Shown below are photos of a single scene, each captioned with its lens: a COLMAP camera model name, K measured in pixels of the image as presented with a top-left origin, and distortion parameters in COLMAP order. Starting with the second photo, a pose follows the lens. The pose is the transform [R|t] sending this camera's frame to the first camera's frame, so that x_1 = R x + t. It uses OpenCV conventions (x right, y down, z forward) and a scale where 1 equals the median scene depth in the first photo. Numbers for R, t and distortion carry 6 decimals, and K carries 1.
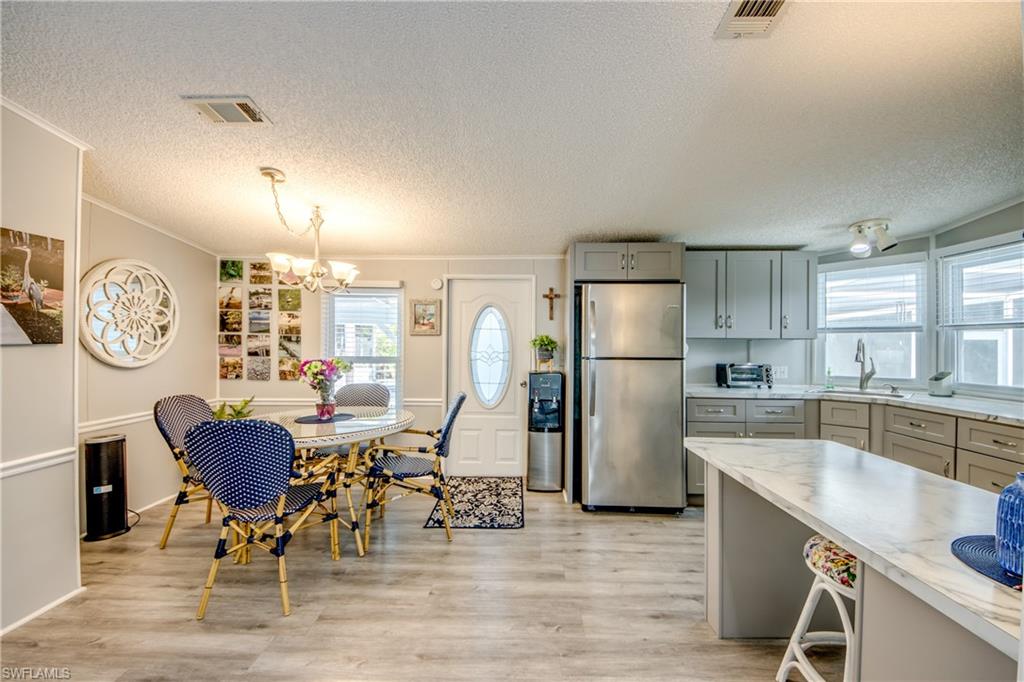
lens RADIAL K [[414.1, 0, 506.3], [0, 414.1, 341.8], [0, 0, 1]] dist [-0.008297, -0.003596]
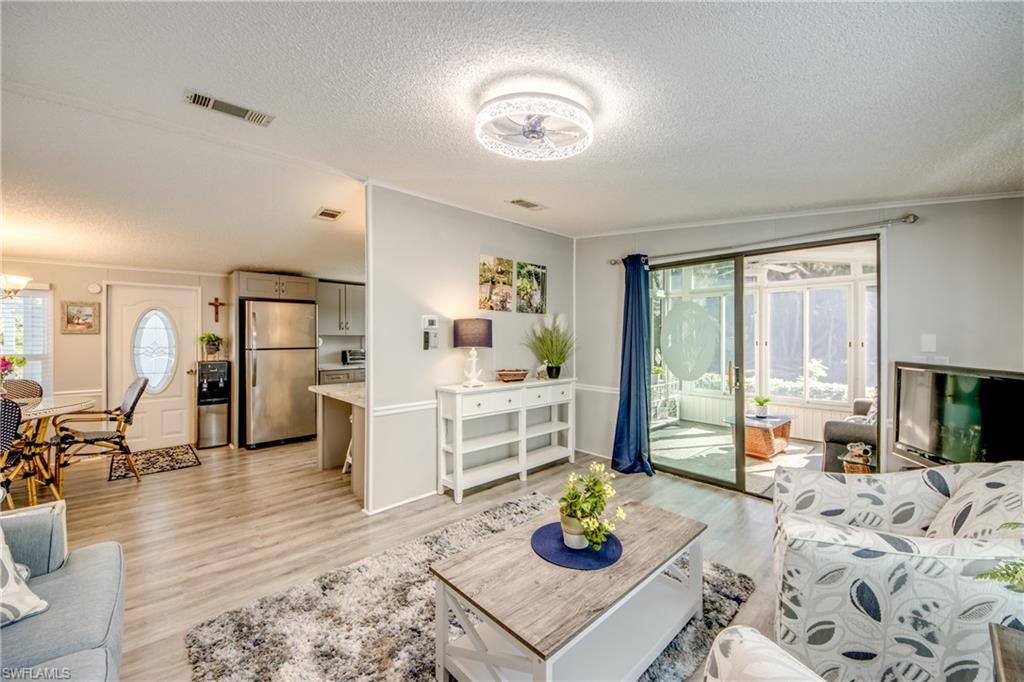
lens RADIAL K [[404.3, 0, 517.5], [0, 404.3, 334.3], [0, 0, 1]] dist [0.003984, -0.009469]
pose [[0.699161, -0.003597, 0.714955, -0.164205], [0.003647, 0.999992, 0.001465, -0.013409], [-0.714955, 0.001583, 0.699169, -0.682354]]
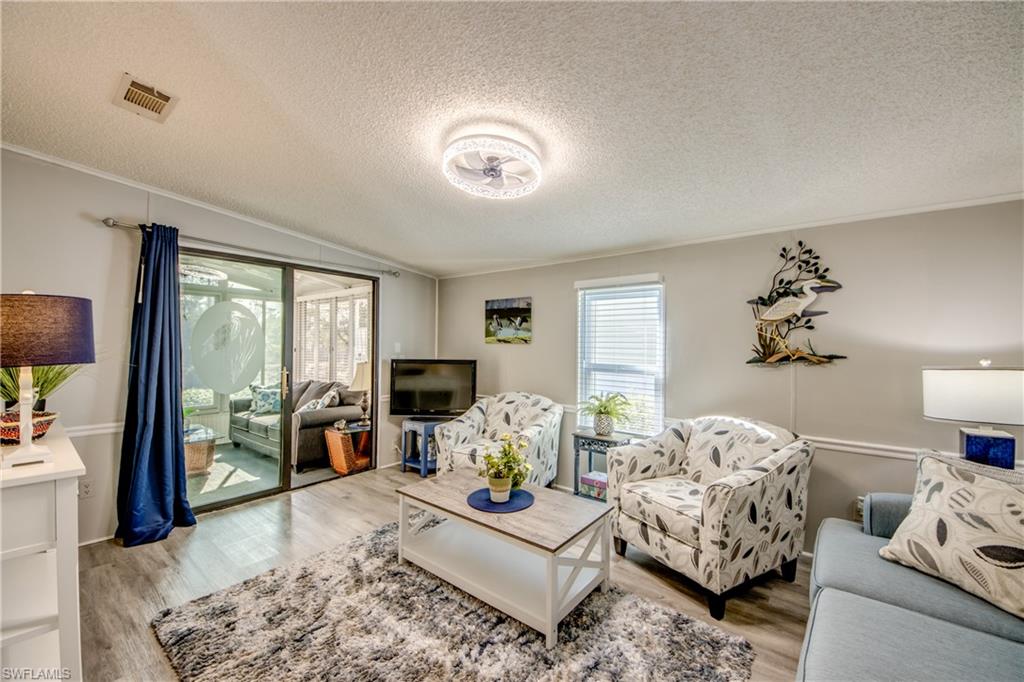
lens RADIAL K [[404.3, 0, 511.6], [0, 404.3, 335.1], [0, 0, 1]] dist [0.003984, -0.009469]
pose [[-0.802358, 0.004605, 0.596825, -0.163535], [-0.012377, 0.999627, -0.024353, -0.006212], [-0.596714, -0.026926, -0.802002, 0.111044]]
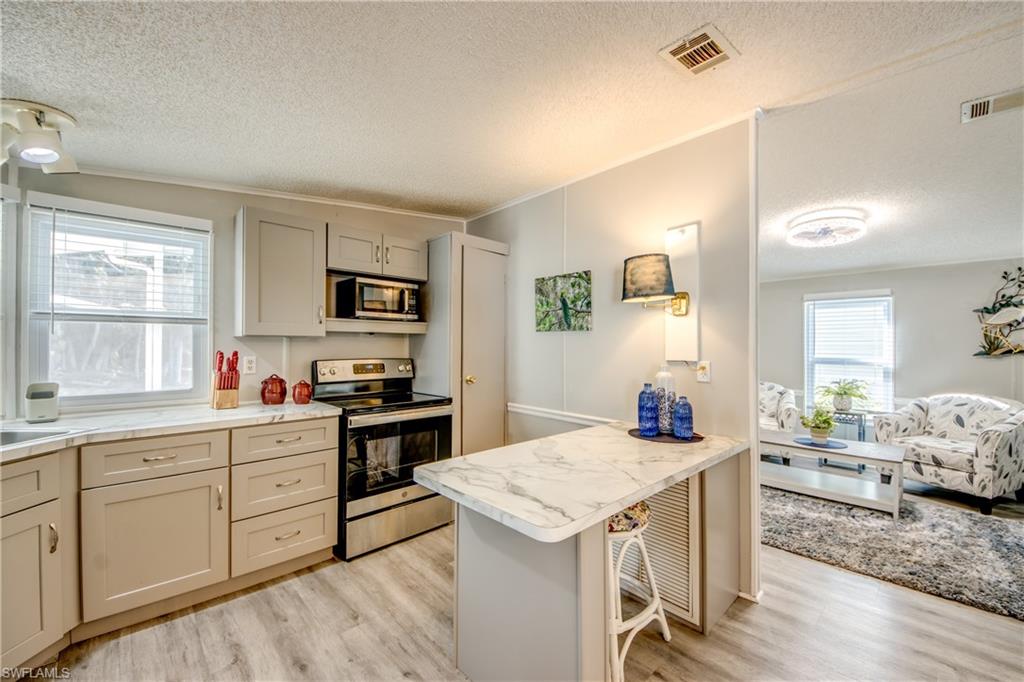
lens RADIAL K [[404.3, 0, 517.3], [0, 404.3, 337.6], [0, 0, 1]] dist [0.003984, -0.009469]
pose [[-0.715232, 0.006855, 0.698854, 0.071019], [-0.008410, 0.999795, -0.018414, 0.005205], [-0.698837, -0.019048, -0.715028, 0.834786]]
